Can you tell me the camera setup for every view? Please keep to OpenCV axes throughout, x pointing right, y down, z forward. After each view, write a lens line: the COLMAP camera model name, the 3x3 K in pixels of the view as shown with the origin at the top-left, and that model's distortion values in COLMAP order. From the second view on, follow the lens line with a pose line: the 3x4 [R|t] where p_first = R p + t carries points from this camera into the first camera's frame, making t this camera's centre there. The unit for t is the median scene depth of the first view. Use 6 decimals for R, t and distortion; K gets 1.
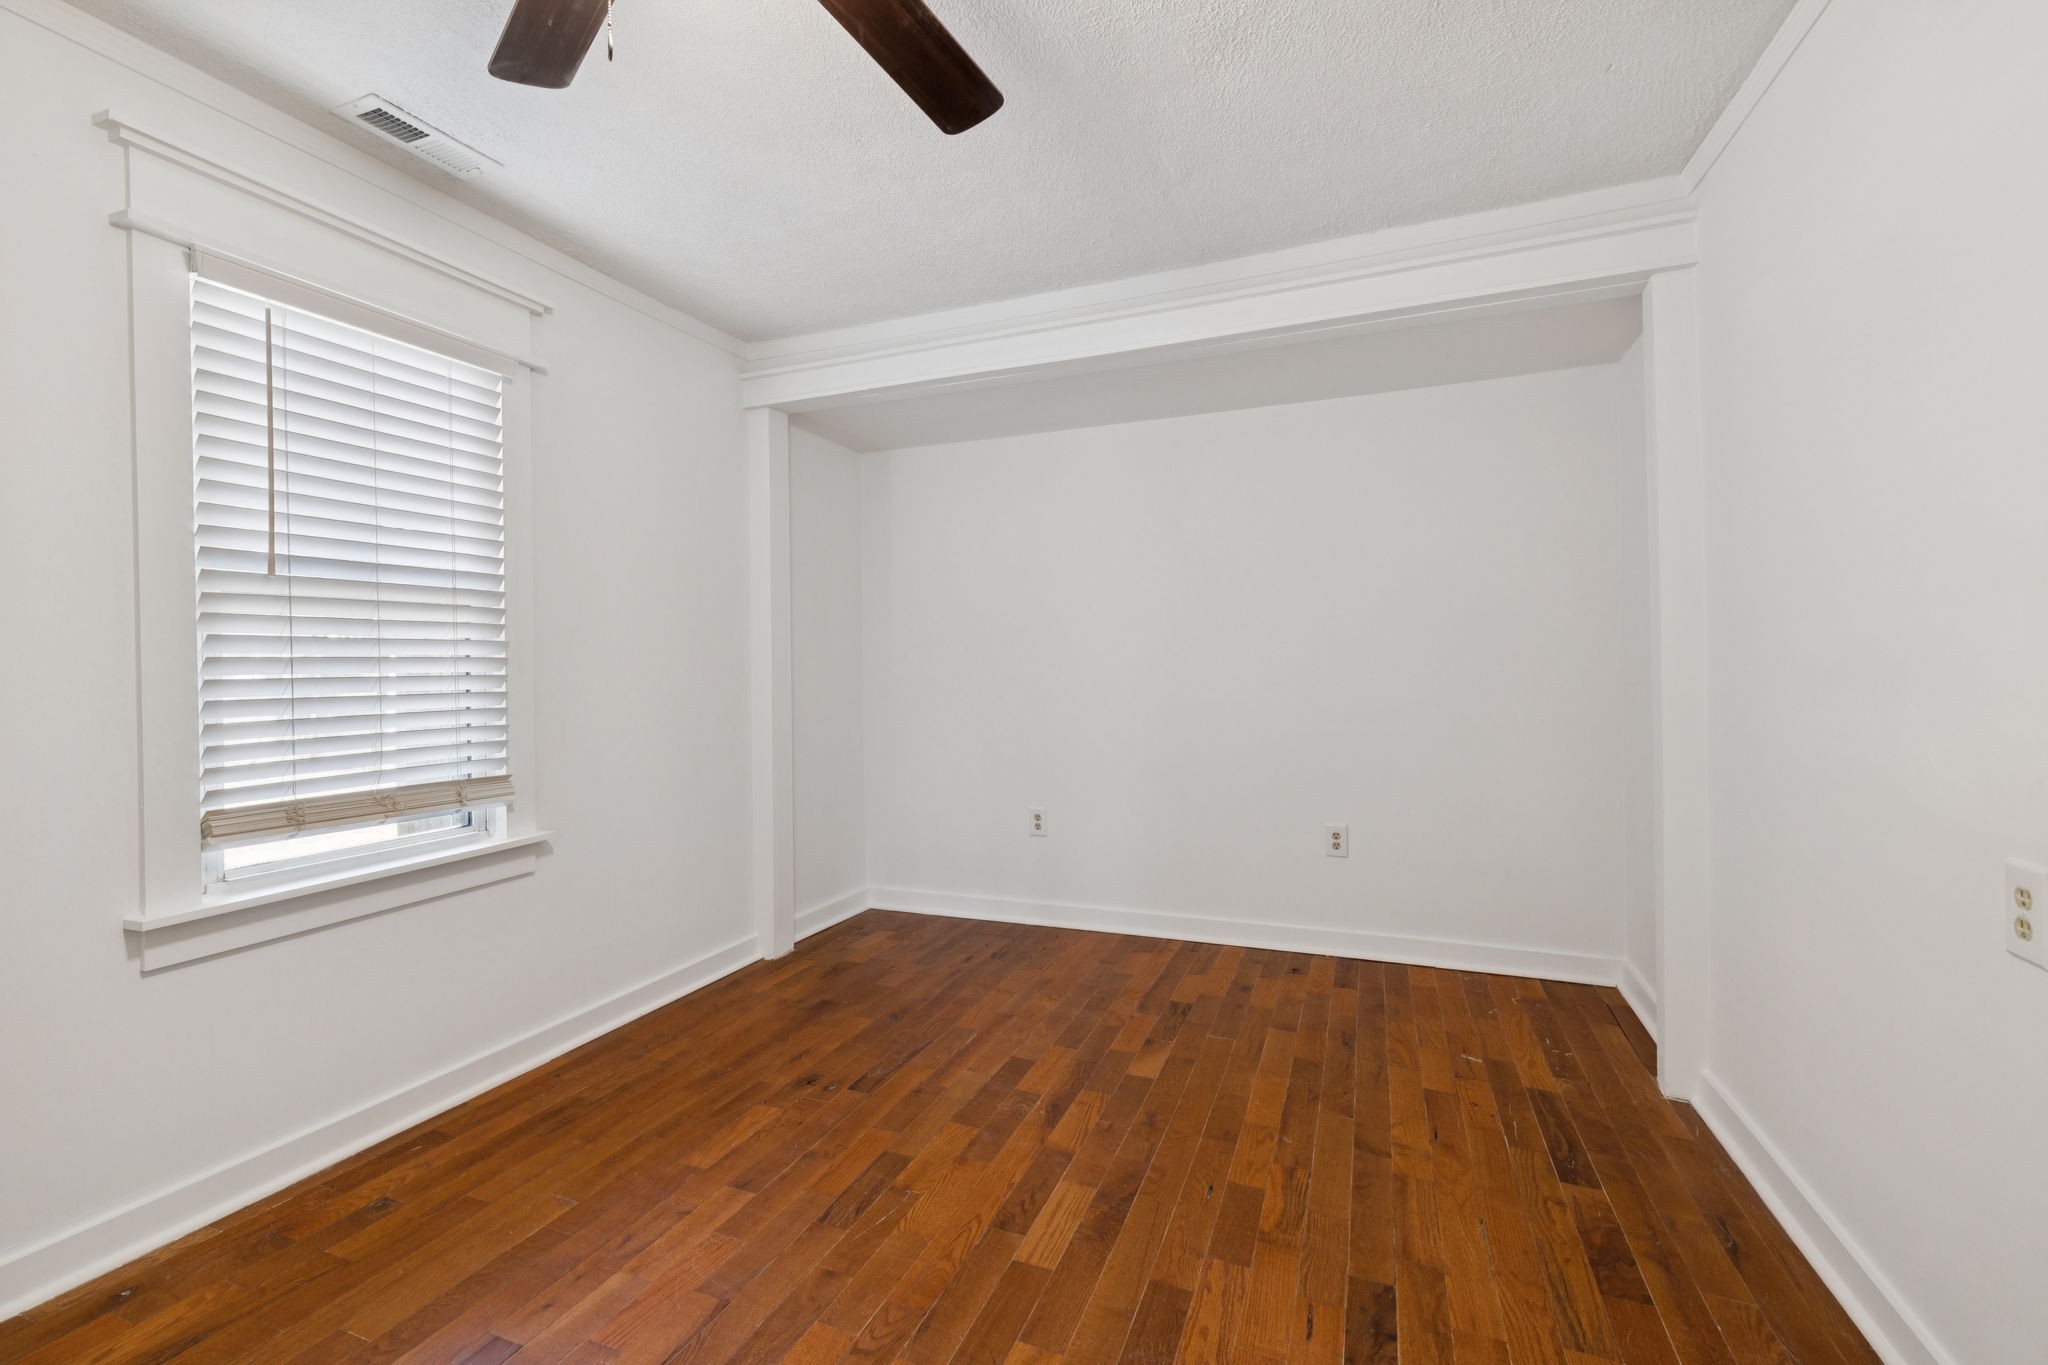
lens RADIAL K [[868.4, 0, 1024.0], [0, 868.4, 682.5], [0, 0, 1]] dist [-0.000112, -0.000080]
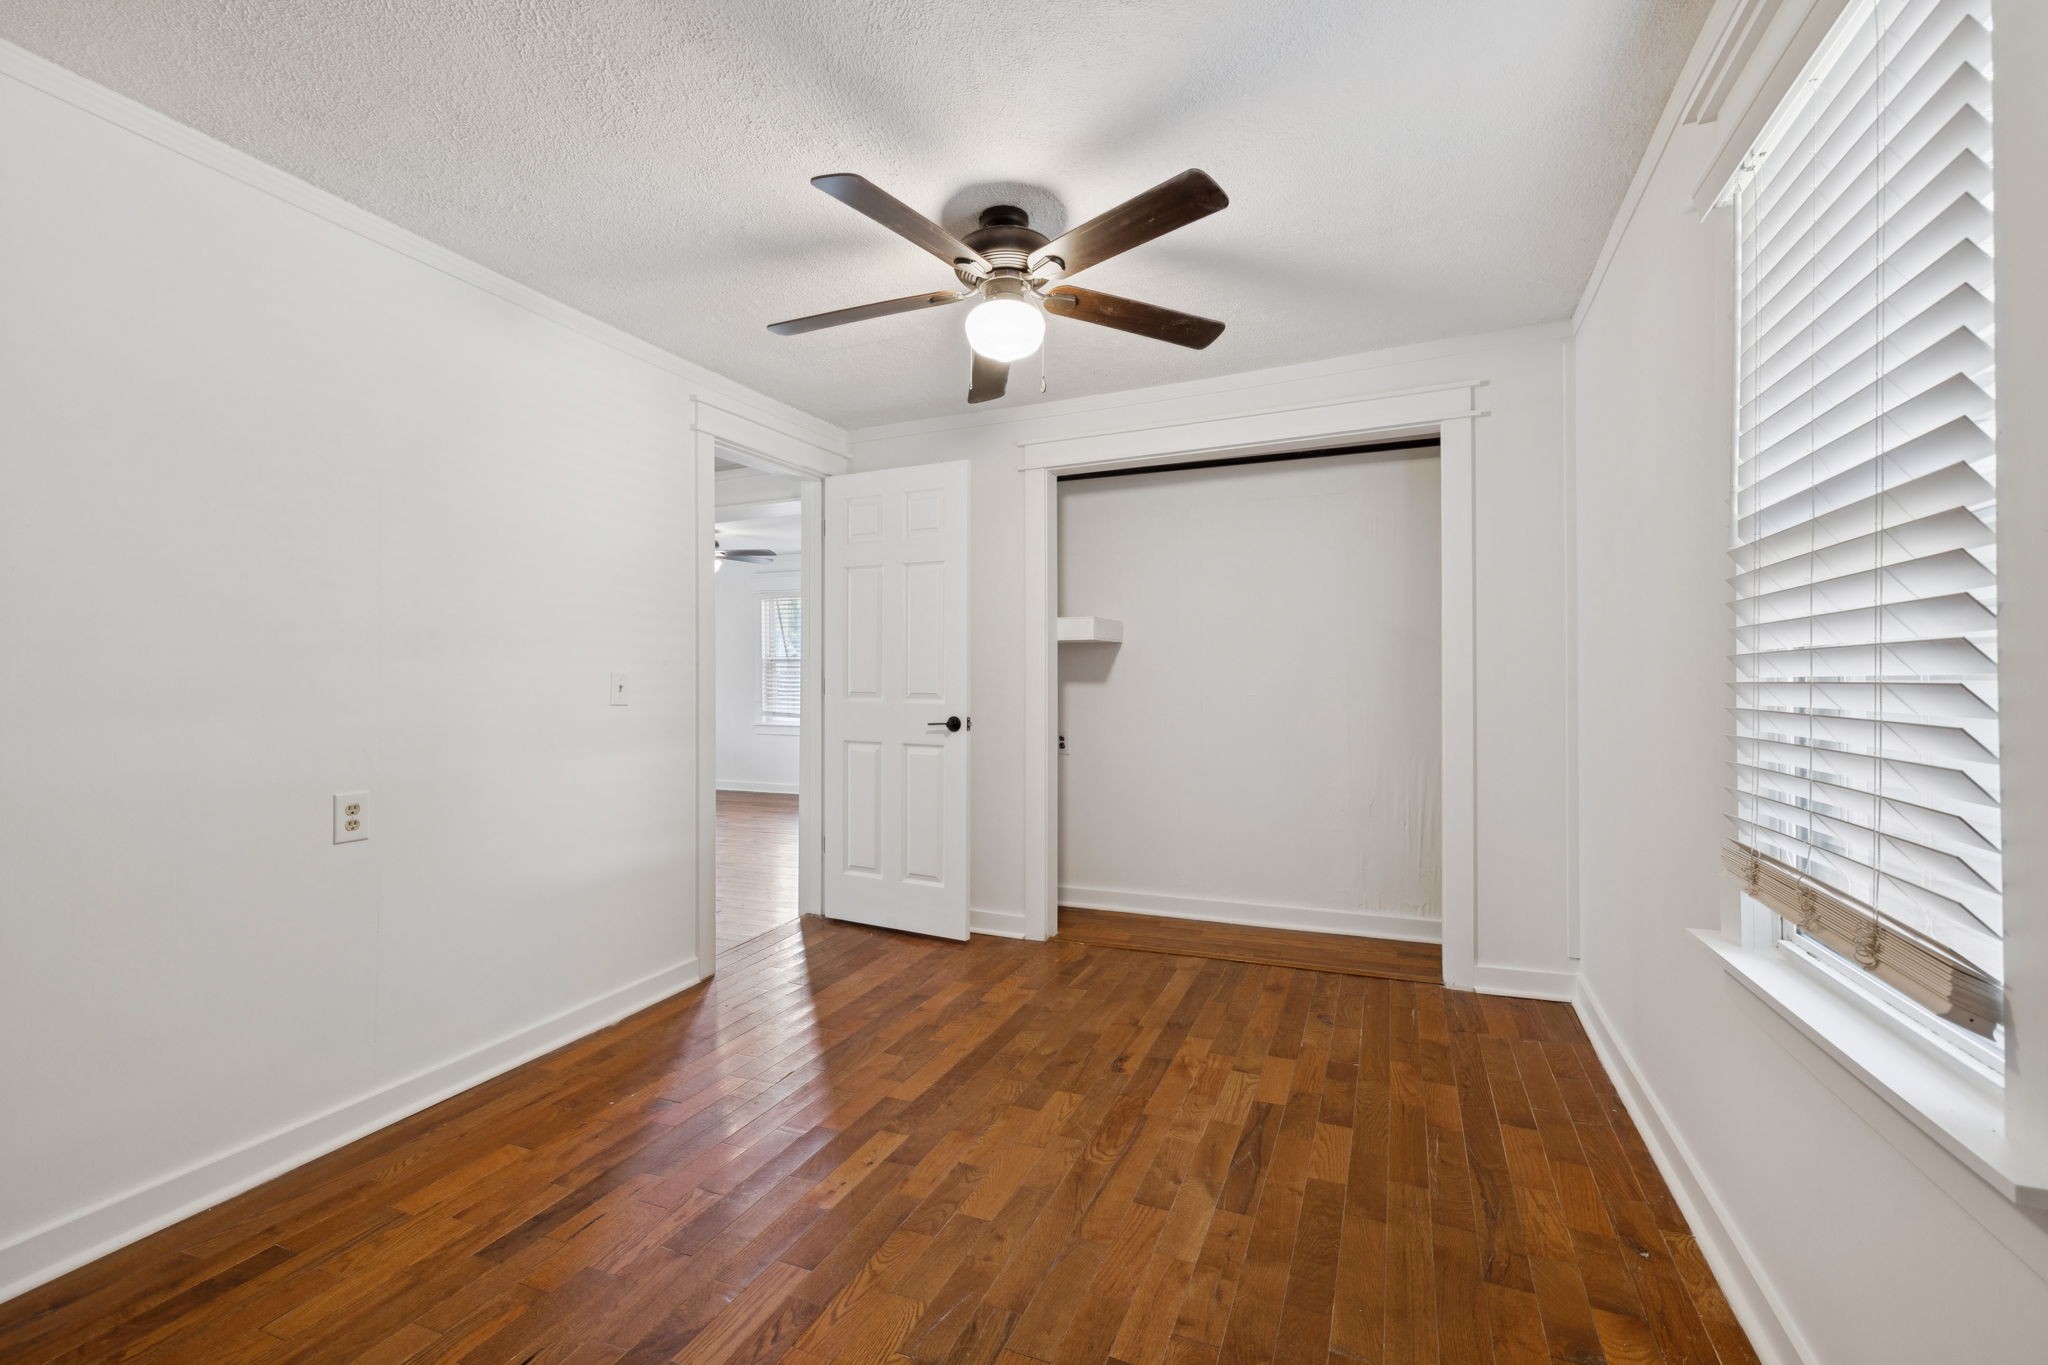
lens RADIAL K [[868.4, 0, 1024.0], [0, 868.4, 682.5], [0, 0, 1]] dist [-0.000112, -0.000080]
pose [[-0.999728, 0.017592, 0.015284, -0.281116], [0.017864, 0.999681, 0.017878, -0.033463], [-0.014965, 0.018146, -0.999723, 1.951189]]
